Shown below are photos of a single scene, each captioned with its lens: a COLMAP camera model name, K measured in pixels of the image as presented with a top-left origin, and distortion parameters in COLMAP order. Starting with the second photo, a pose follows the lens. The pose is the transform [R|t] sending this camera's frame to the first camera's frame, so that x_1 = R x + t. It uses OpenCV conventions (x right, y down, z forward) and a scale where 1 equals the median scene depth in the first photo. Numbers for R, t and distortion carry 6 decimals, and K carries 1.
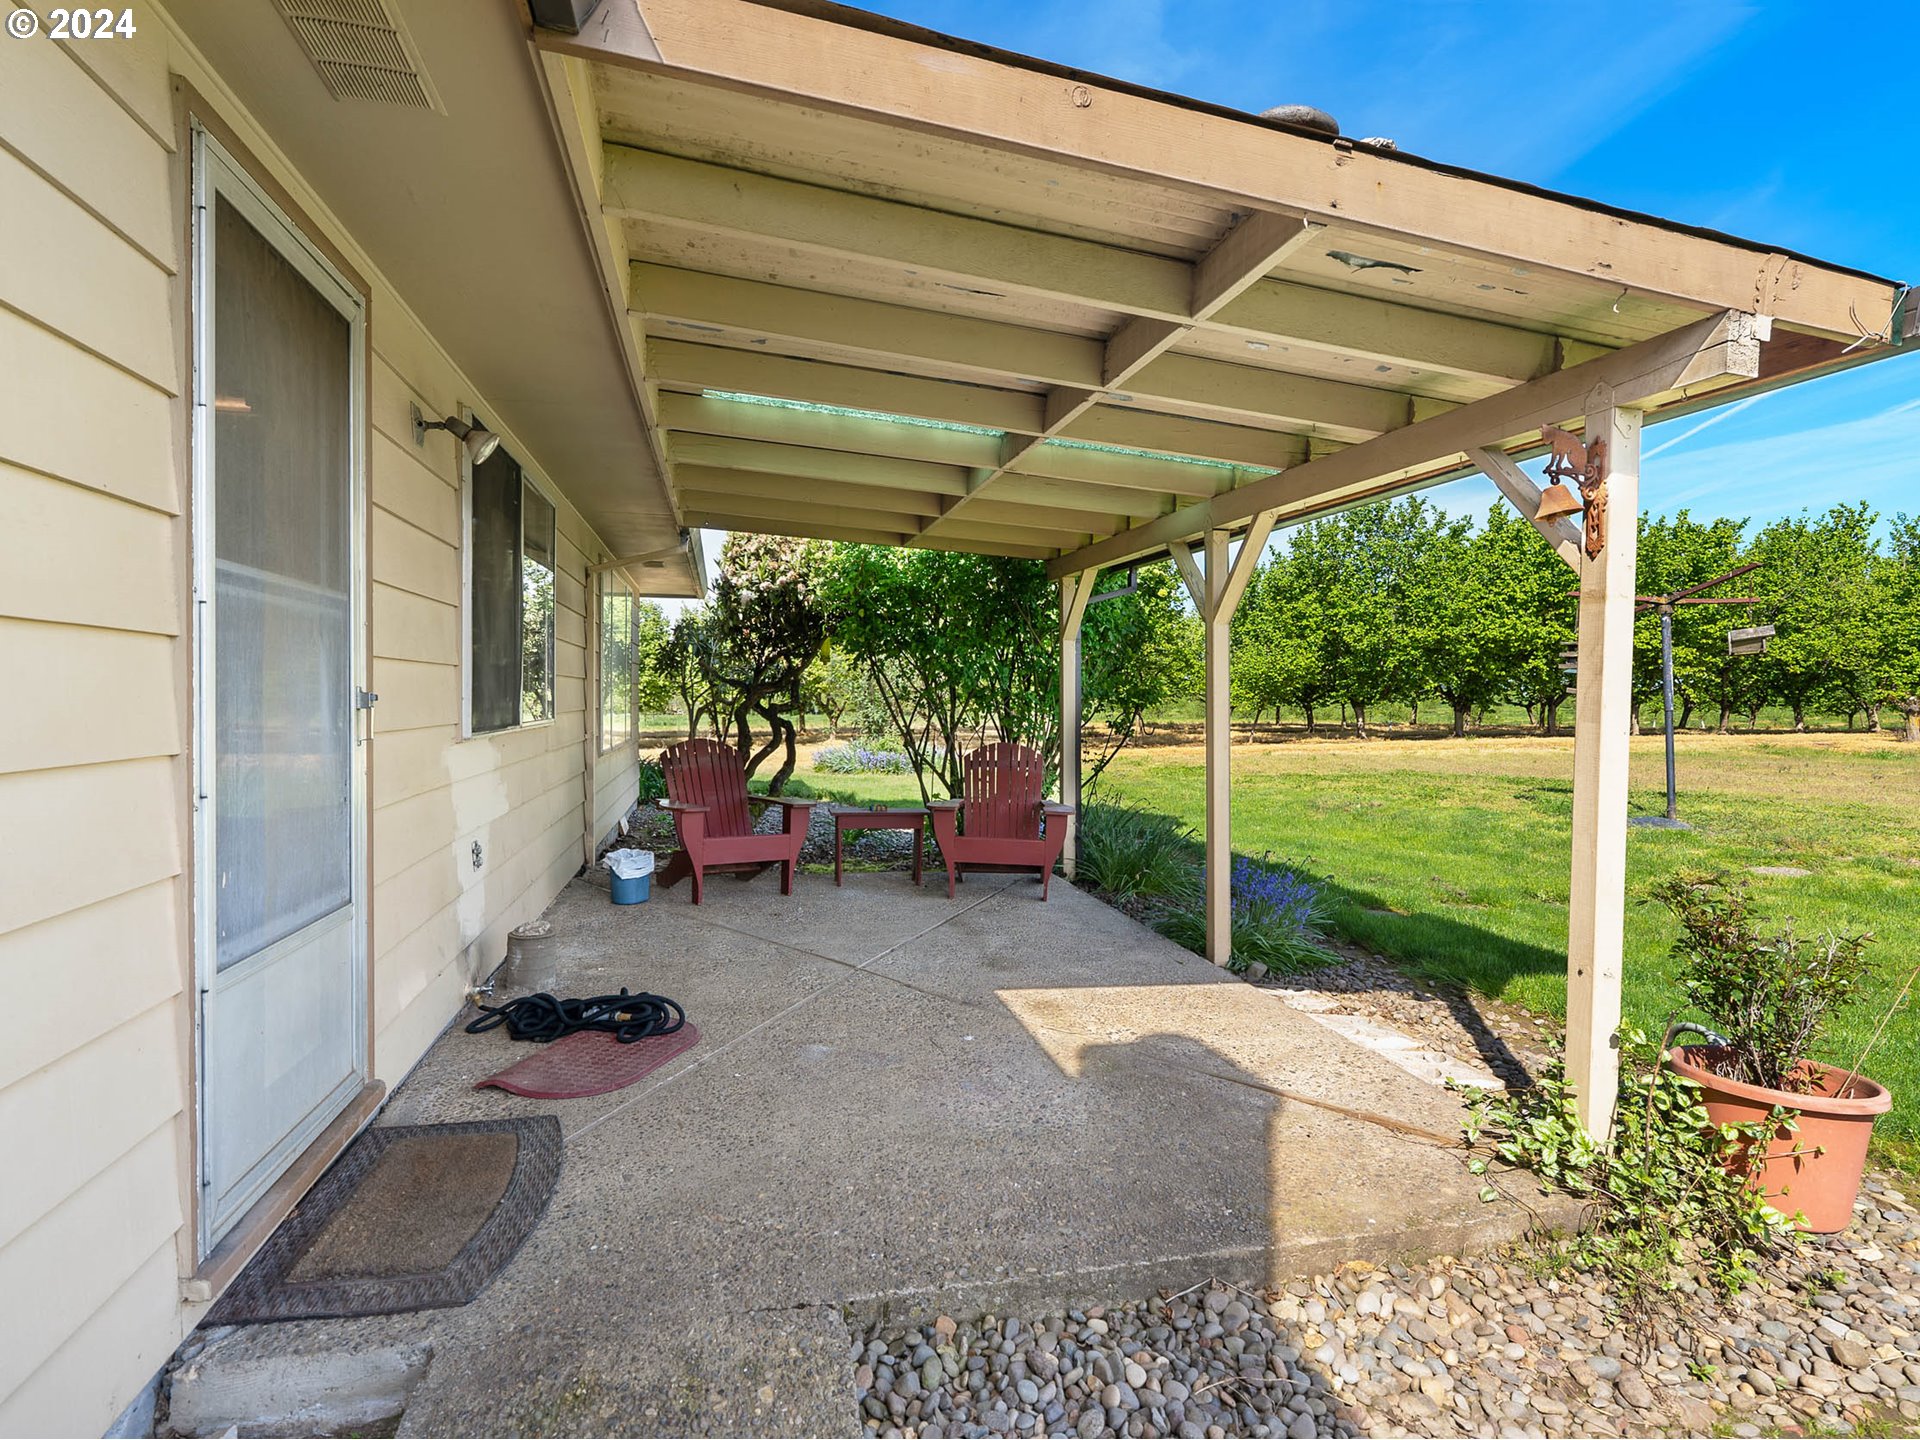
lens RADIAL K [[953.5, 0, 963.6], [0, 953.5, 709.2], [0, 0, 1]] dist [-0.028783, 0.000748]
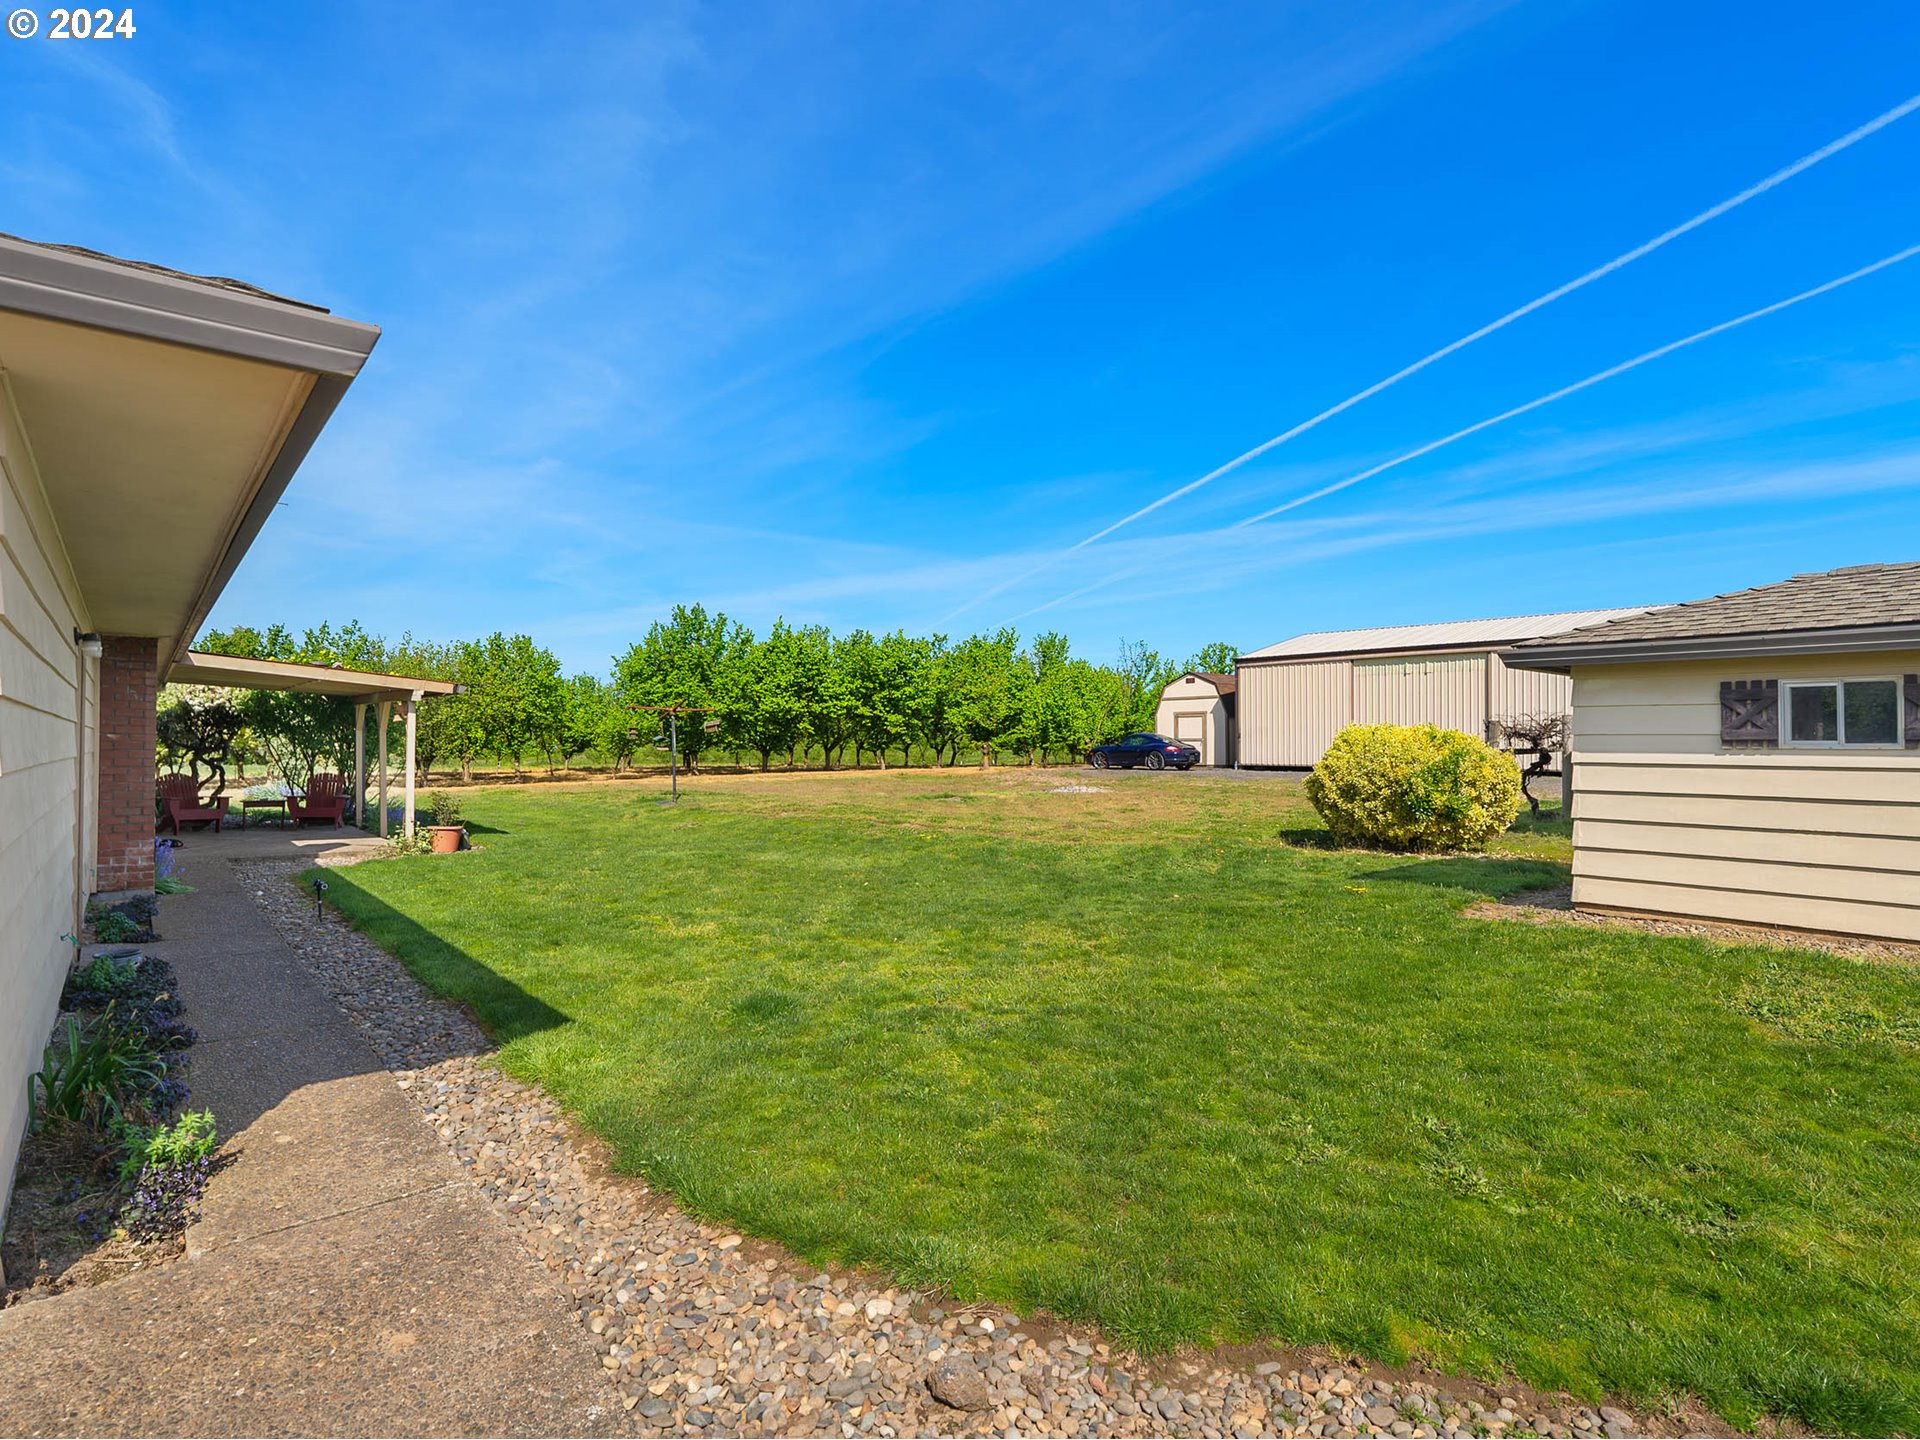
lens RADIAL K [[988.2, 0, 951.7], [0, 988.2, 741.5], [0, 0, 1]] dist [-0.006868, 0.001902]
pose [[0.898722, -0.005773, 0.438480, 0.253978], [0.012688, 0.999837, -0.012842, 0.006047], [-0.438335, 0.017104, 0.898649, -1.350708]]
